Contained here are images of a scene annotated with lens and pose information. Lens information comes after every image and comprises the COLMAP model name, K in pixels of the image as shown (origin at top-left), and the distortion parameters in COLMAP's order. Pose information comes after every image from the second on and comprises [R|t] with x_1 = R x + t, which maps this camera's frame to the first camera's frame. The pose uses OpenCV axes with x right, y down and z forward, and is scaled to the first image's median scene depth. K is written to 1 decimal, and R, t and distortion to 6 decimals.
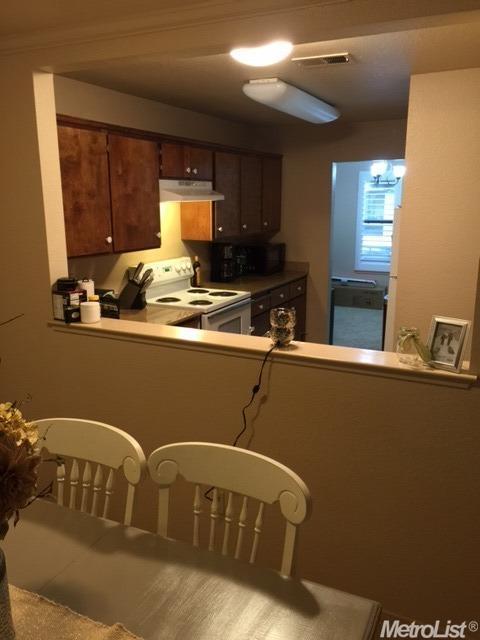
lens RADIAL K [[548.2, 0, 240.0], [0, 548.2, 320.0], [0, 0, 1]] dist [0.070920, -0.077431]
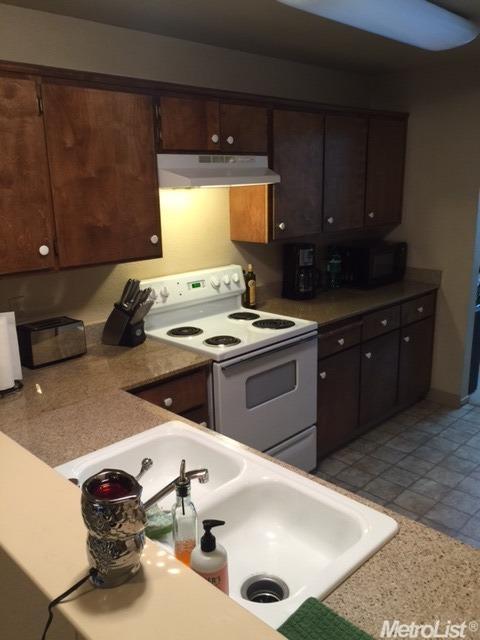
lens RADIAL K [[548.2, 0, 240.0], [0, 548.2, 320.0], [0, 0, 1]] dist [0.070920, -0.077431]
pose [[0.946713, 0.058999, -0.316629, 0.142390], [-0.048448, 0.997980, 0.041101, -0.077221], [0.318414, -0.023571, 0.947659, 0.347409]]
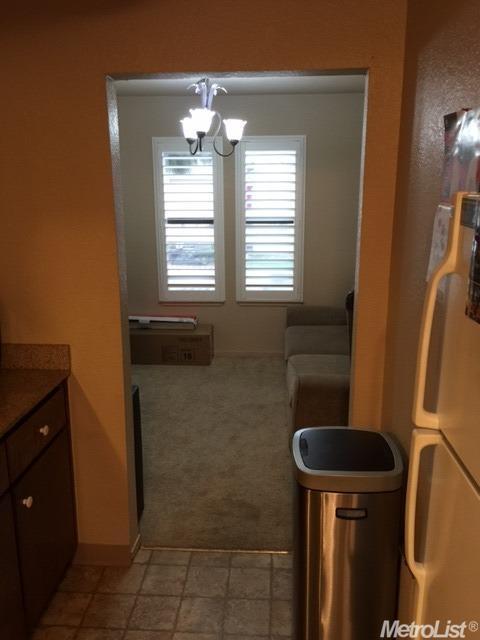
lens RADIAL K [[548.2, 0, 240.0], [0, 548.2, 320.0], [0, 0, 1]] dist [0.070920, -0.077431]
pose [[0.923196, -0.095932, 0.372164, 0.123435], [0.088911, 0.995388, 0.036025, -0.163618], [-0.373903, -0.000169, 0.927468, 0.785046]]
